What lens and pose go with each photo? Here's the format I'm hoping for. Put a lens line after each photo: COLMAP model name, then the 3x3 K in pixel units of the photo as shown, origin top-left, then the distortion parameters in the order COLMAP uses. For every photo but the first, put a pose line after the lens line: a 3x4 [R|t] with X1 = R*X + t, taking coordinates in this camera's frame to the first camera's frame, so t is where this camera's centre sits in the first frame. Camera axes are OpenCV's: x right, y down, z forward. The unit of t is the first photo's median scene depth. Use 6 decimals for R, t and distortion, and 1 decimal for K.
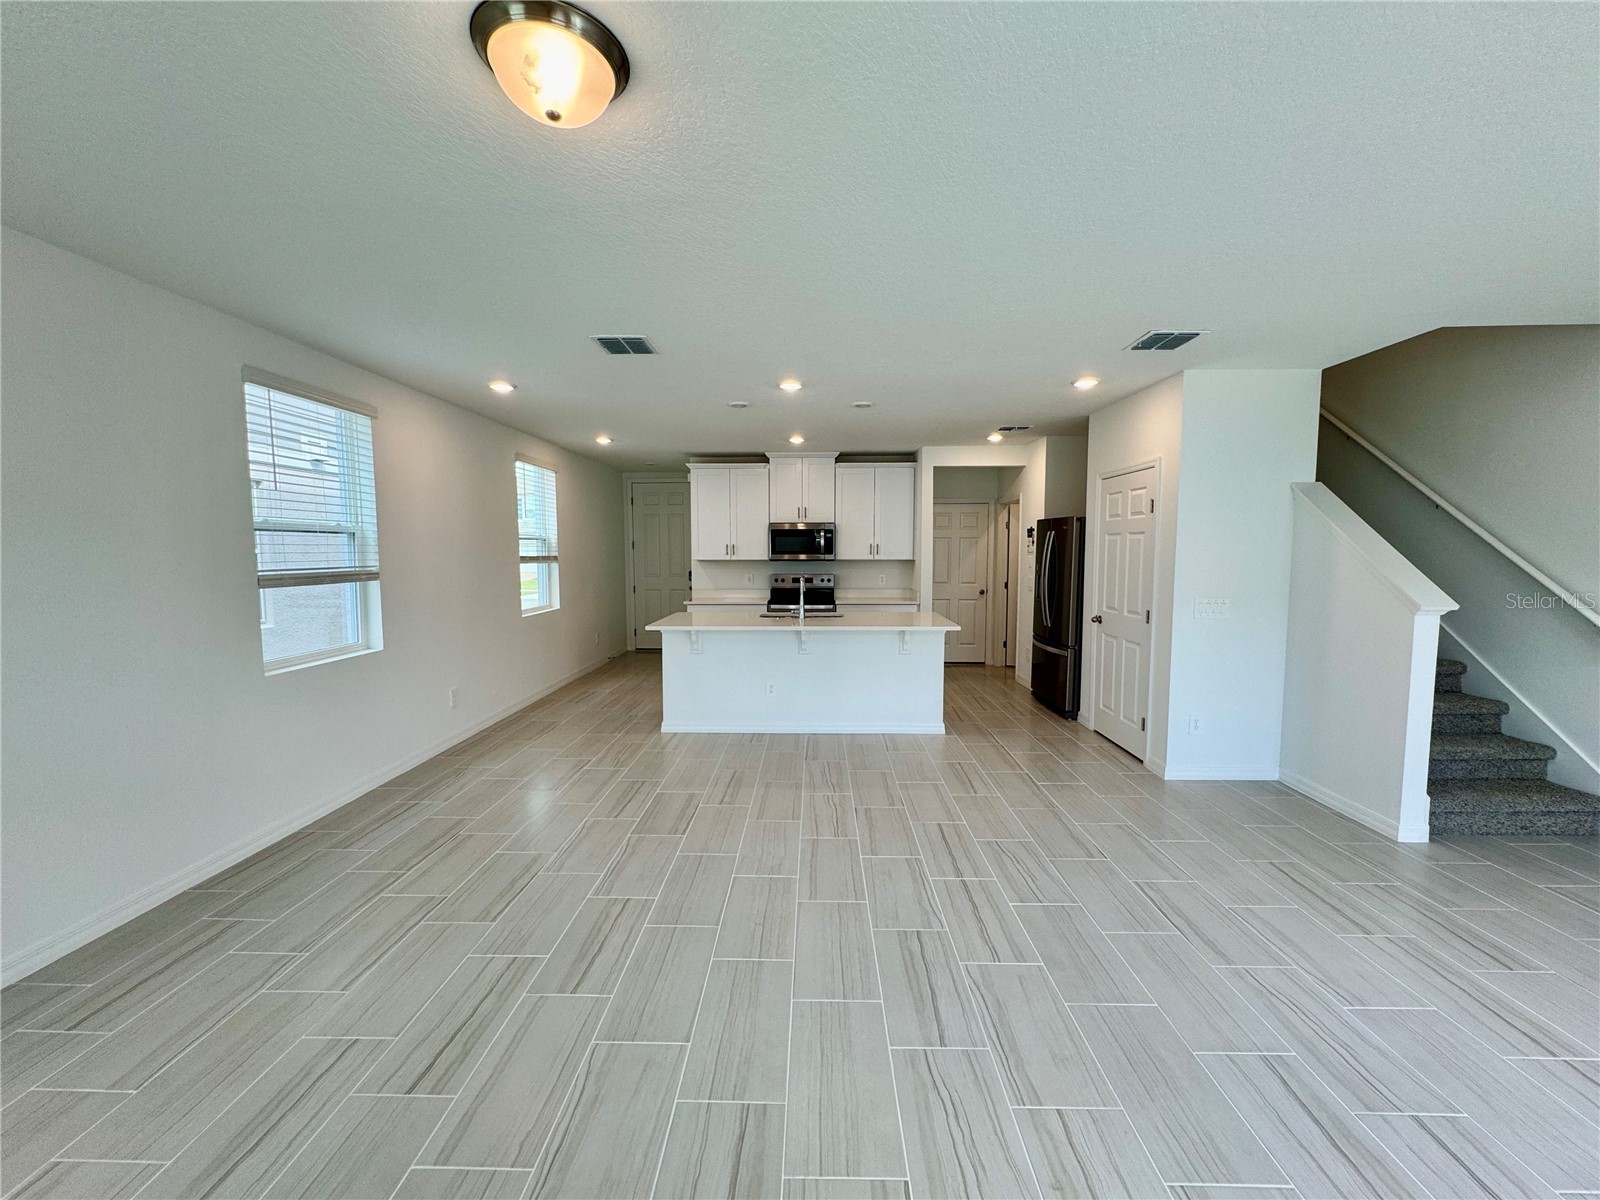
lens RADIAL K [[641.7, 0, 797.7], [0, 641.7, 594.7], [0, 0, 1]] dist [-0.001882, 0.000747]
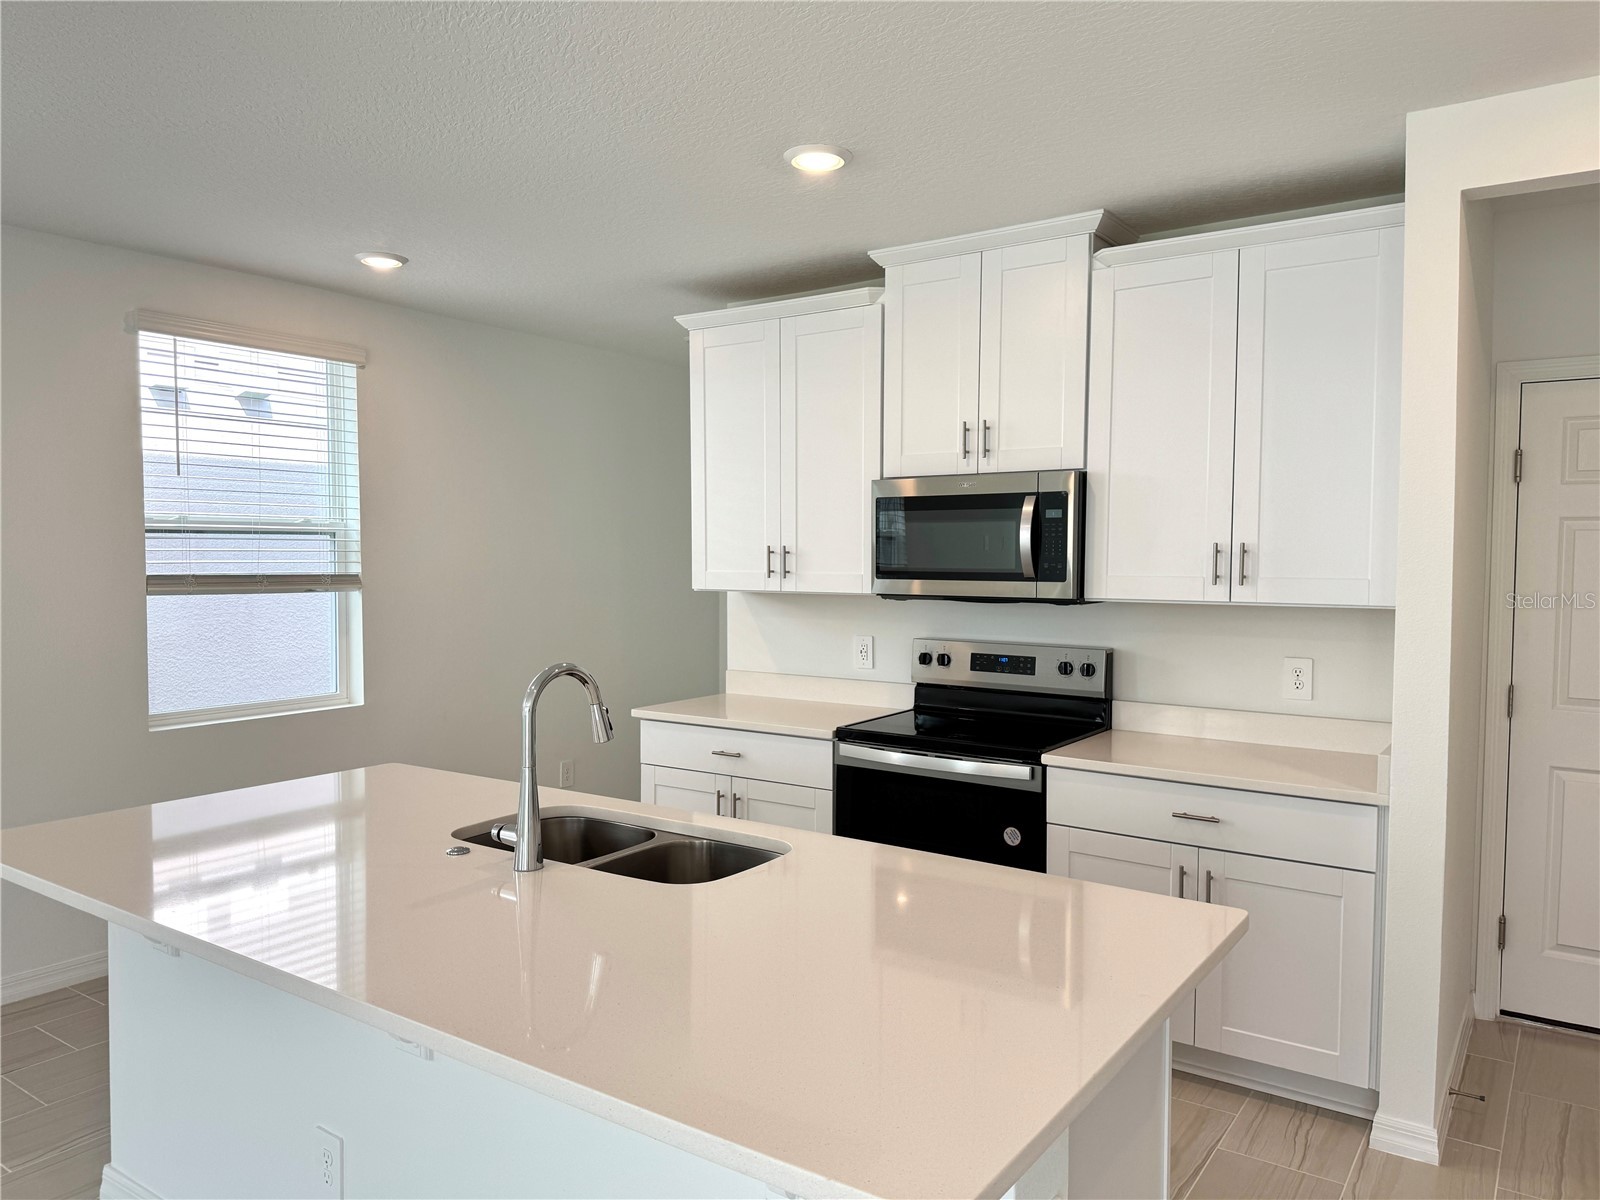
lens RADIAL K [[1149.7, 0, 801.6], [0, 1149.7, 604.4], [0, 0, 1]] dist [0.069744, -0.033556]
pose [[0.833132, 0.029408, -0.552292, 0.290193], [-0.041758, 0.999080, -0.009794, -0.052660], [0.551495, 0.031222, 0.833593, 0.628427]]
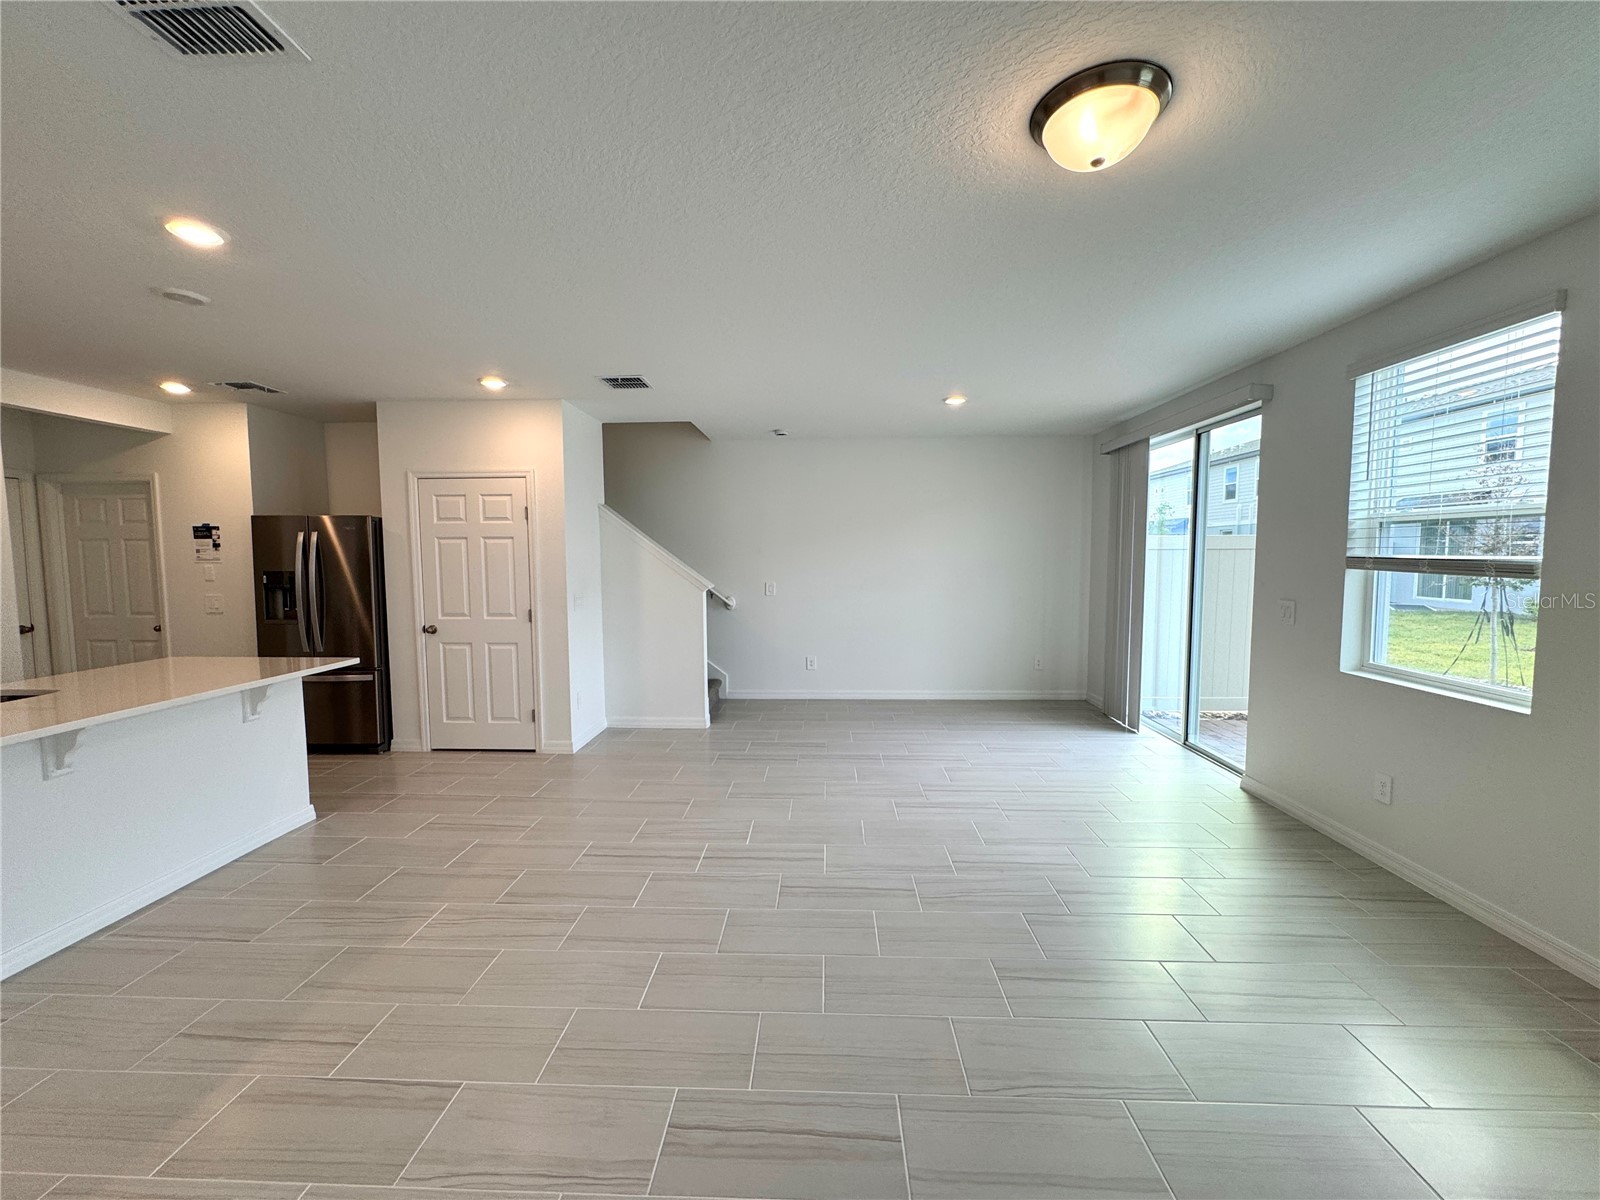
lens RADIAL K [[641.7, 0, 802.0], [0, 641.7, 600.1], [0, 0, 1]] dist [-0.001882, 0.000747]
pose [[0.012919, -0.071057, 0.997389, -0.377905], [0.077991, 0.994505, 0.069841, -0.022779], [-0.996870, 0.076885, 0.018389, 0.377766]]
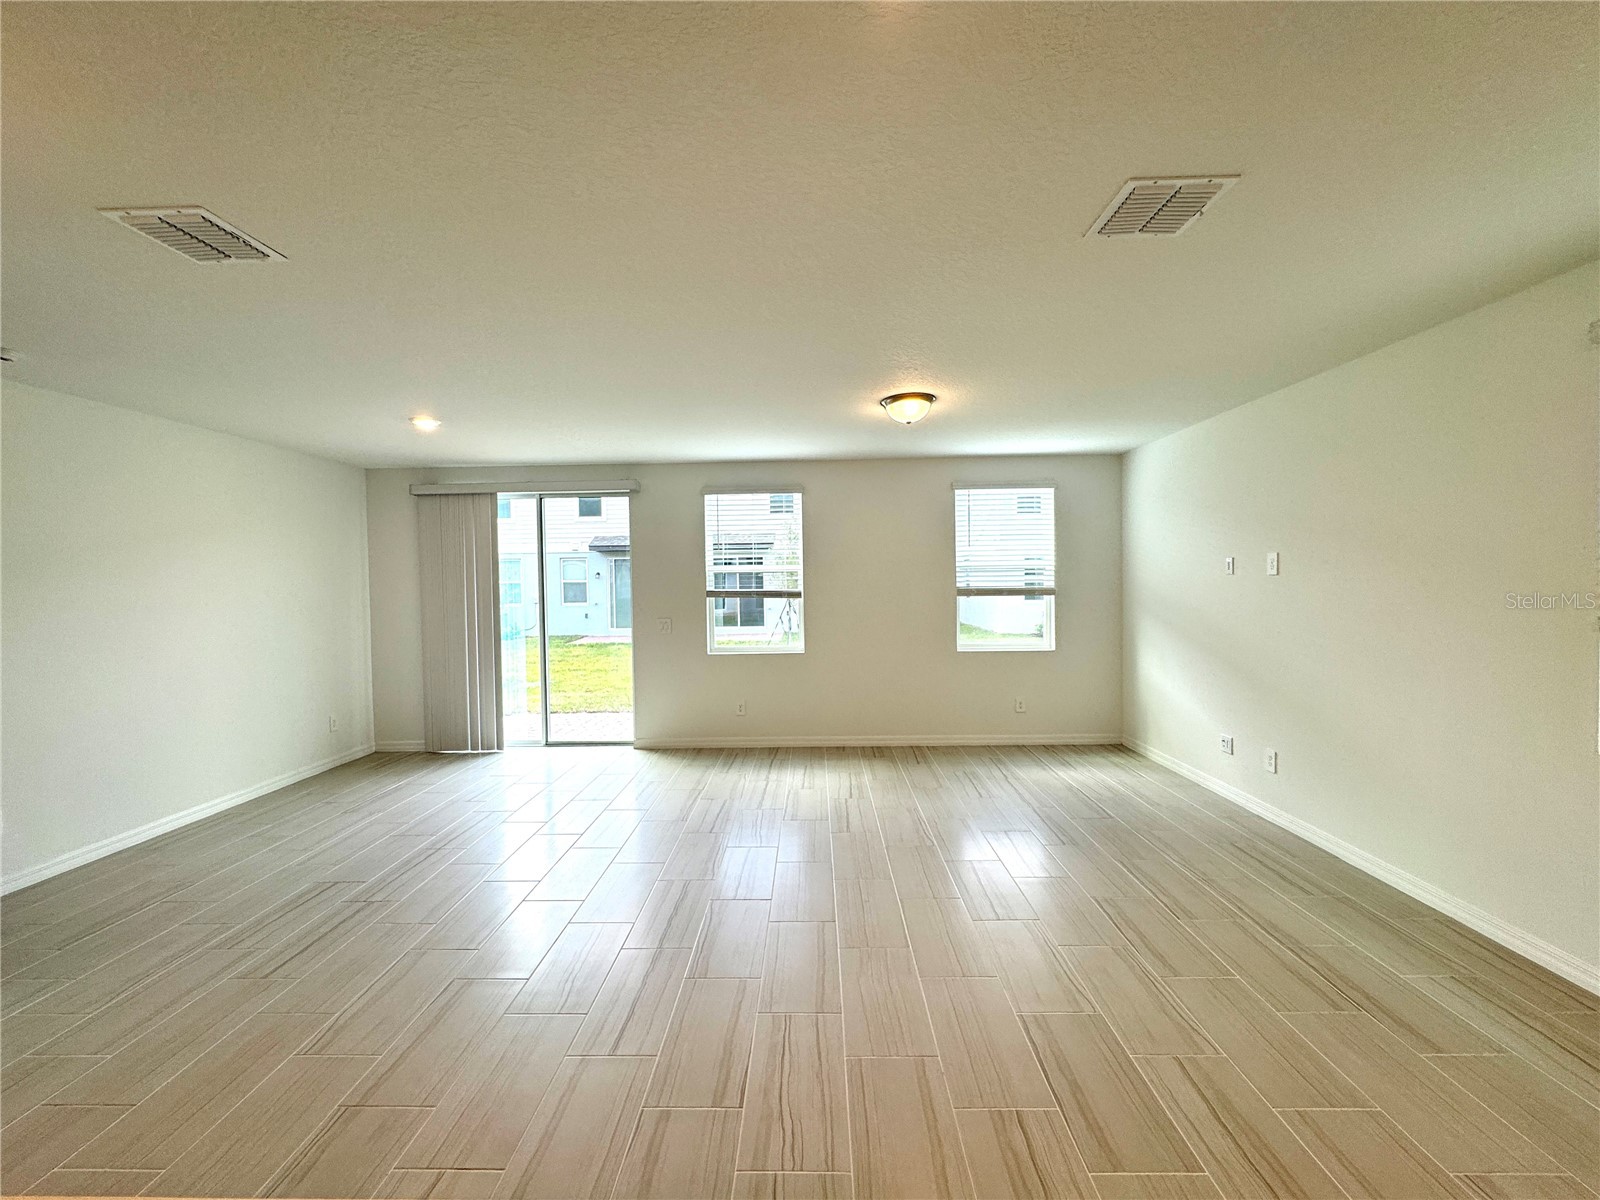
lens RADIAL K [[641.7, 0, 798.6], [0, 641.7, 598.0], [0, 0, 1]] dist [-0.001882, 0.000747]
pose [[-0.999824, 0.017787, -0.005914, 0.025627], [0.017125, 0.995073, 0.097652, -0.068074], [0.007622, 0.097533, -0.995203, 0.901546]]
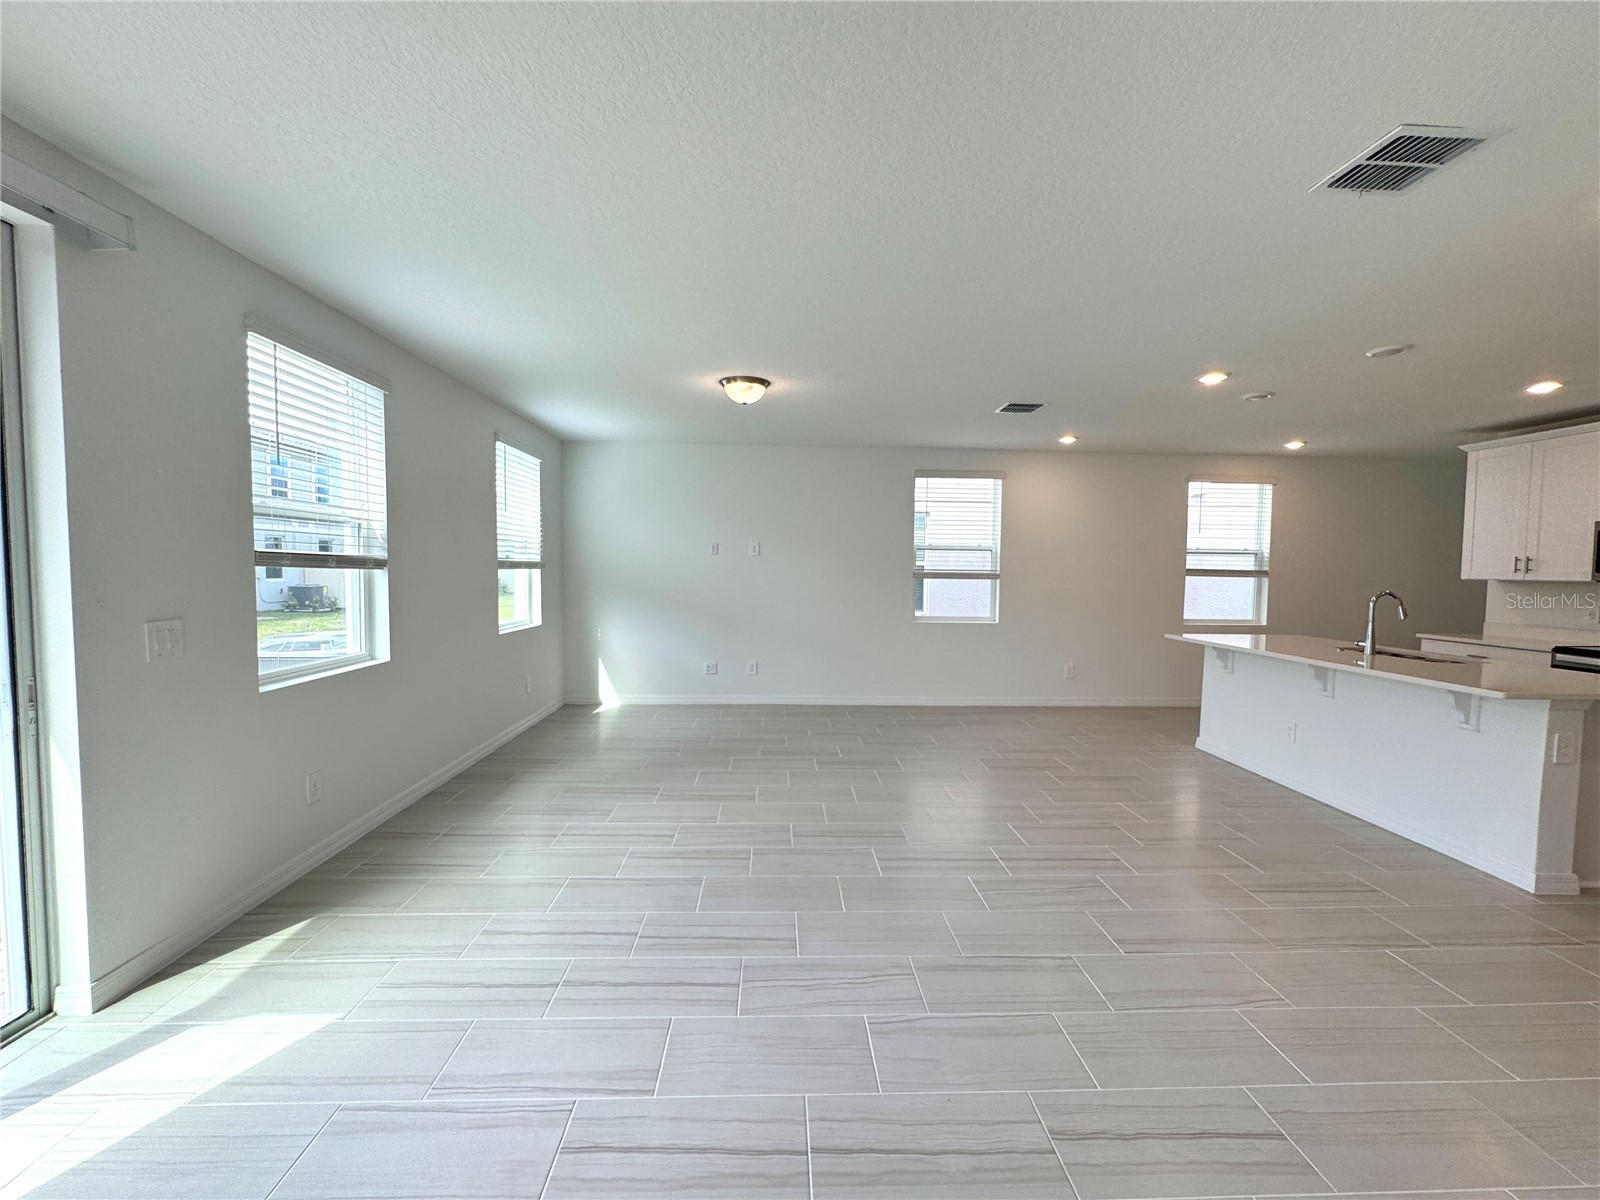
lens RADIAL K [[641.7, 0, 803.8], [0, 641.7, 598.9], [0, 0, 1]] dist [-0.001882, 0.000747]
pose [[0.070458, 0.052783, -0.996117, 0.615803], [-0.083585, 0.995400, 0.046833, -0.005780], [0.994007, 0.079960, 0.074546, 0.272451]]
